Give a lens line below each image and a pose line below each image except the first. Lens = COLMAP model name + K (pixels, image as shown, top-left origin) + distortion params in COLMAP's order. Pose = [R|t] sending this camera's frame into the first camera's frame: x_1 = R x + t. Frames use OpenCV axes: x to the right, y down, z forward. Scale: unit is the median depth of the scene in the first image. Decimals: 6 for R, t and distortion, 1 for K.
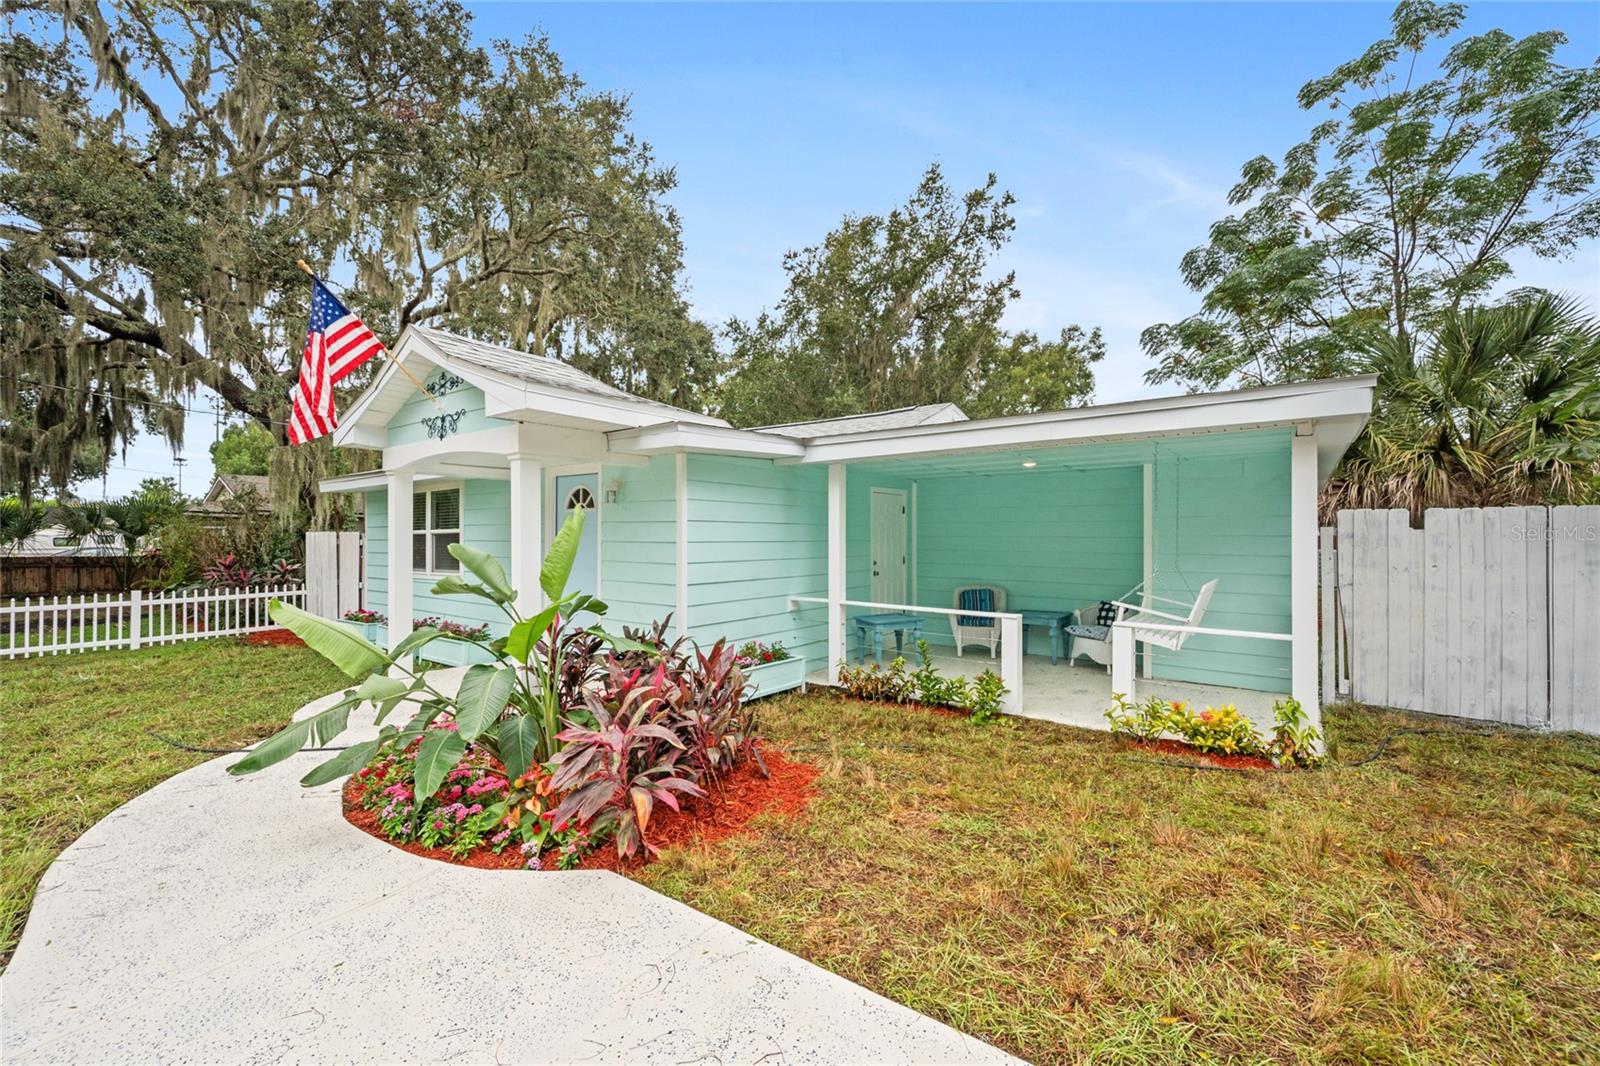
lens RADIAL K [[641.7, 0, 802.9], [0, 641.7, 537.5], [0, 0, 1]] dist [-0.000778, 0.000582]
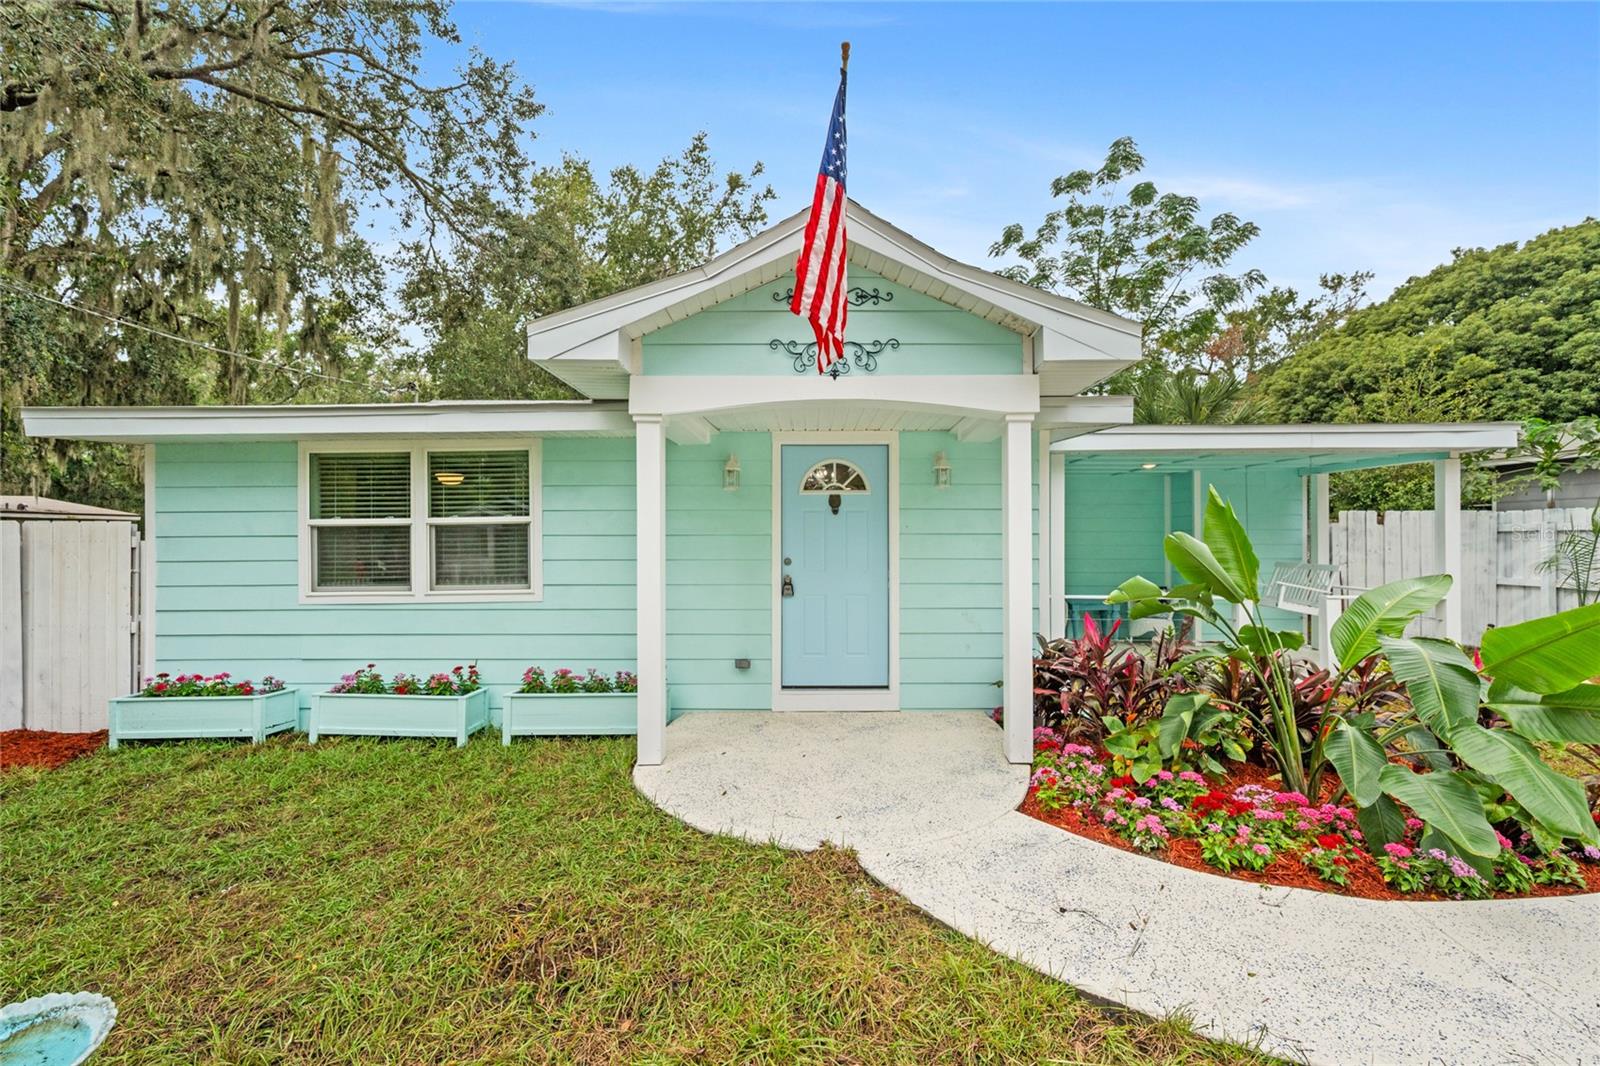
lens RADIAL K [[690.2, 0, 800.3], [0, 690.2, 535.7], [0, 0, 1]] dist [0.003166, 0.000137]
pose [[0.811230, -0.000913, 0.584726, -0.963807], [0.004386, 0.999980, -0.004523, 0.012562], [-0.584711, 0.006234, 0.811218, 0.426835]]
